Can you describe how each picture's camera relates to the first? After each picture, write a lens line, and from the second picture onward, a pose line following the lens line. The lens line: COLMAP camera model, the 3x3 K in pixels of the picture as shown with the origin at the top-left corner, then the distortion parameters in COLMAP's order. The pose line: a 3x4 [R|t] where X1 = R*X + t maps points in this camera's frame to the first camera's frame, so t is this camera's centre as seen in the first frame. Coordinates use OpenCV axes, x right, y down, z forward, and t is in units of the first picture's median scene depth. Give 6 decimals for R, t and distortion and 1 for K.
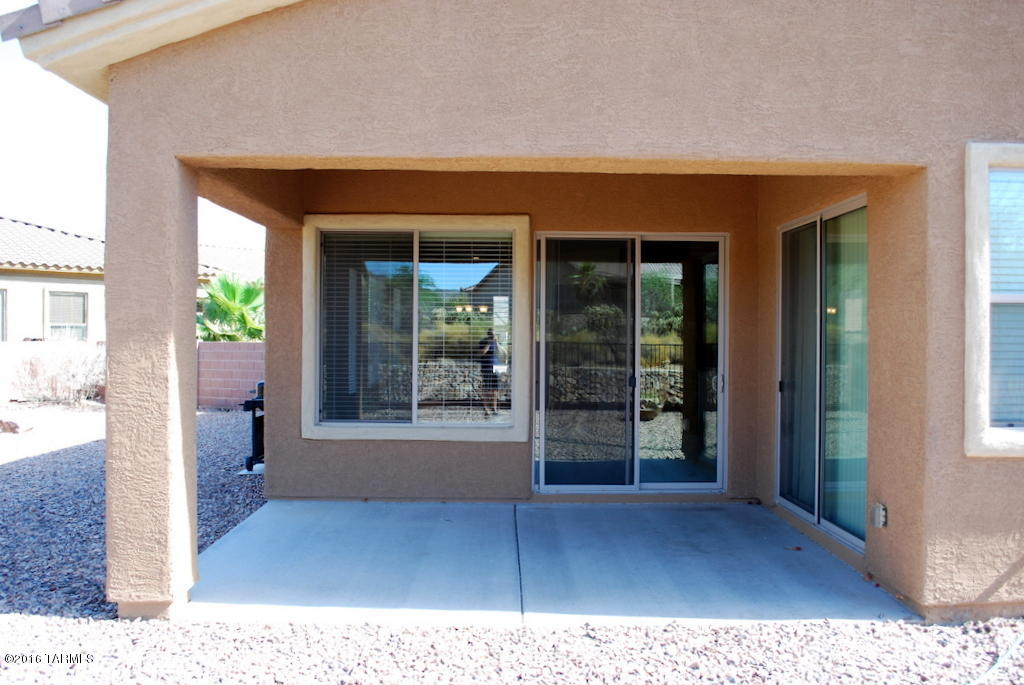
lens RADIAL K [[816.9, 0, 512.0], [0, 816.9, 342.5], [0, 0, 1]] dist [-0.076724, 0.001348]
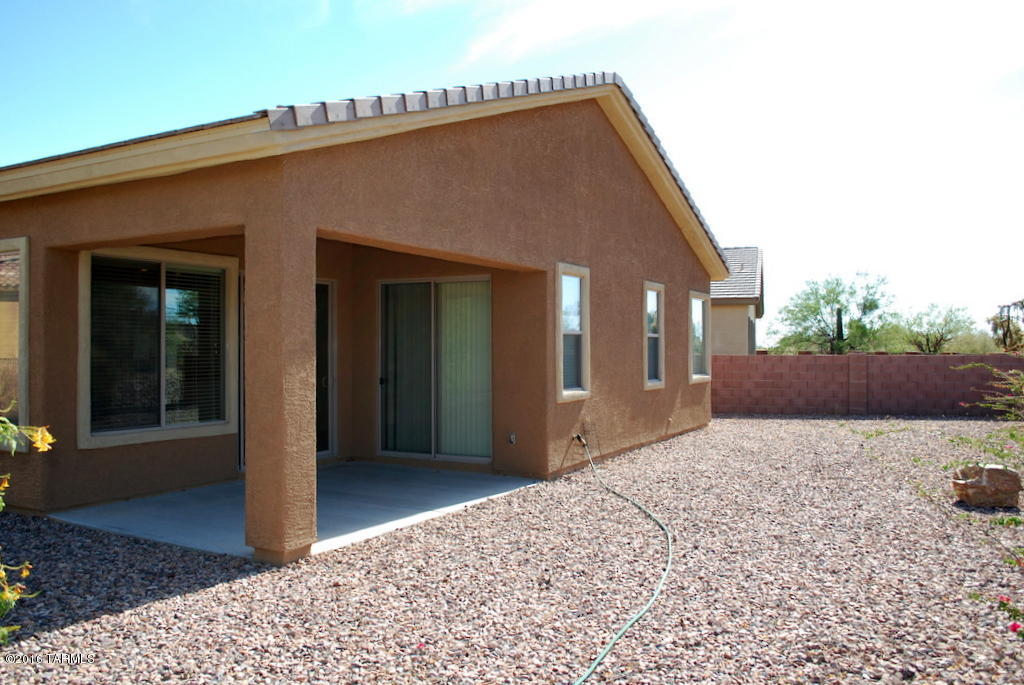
lens RADIAL K [[816.9, 0, 512.0], [0, 816.9, 342.5], [0, 0, 1]] dist [-0.076724, 0.001348]
pose [[0.486873, -0.001447, 0.873472, -1.484375], [0.010221, 0.999940, -0.004040, -0.019107], [-0.873413, 0.010895, 0.486858, -0.001972]]
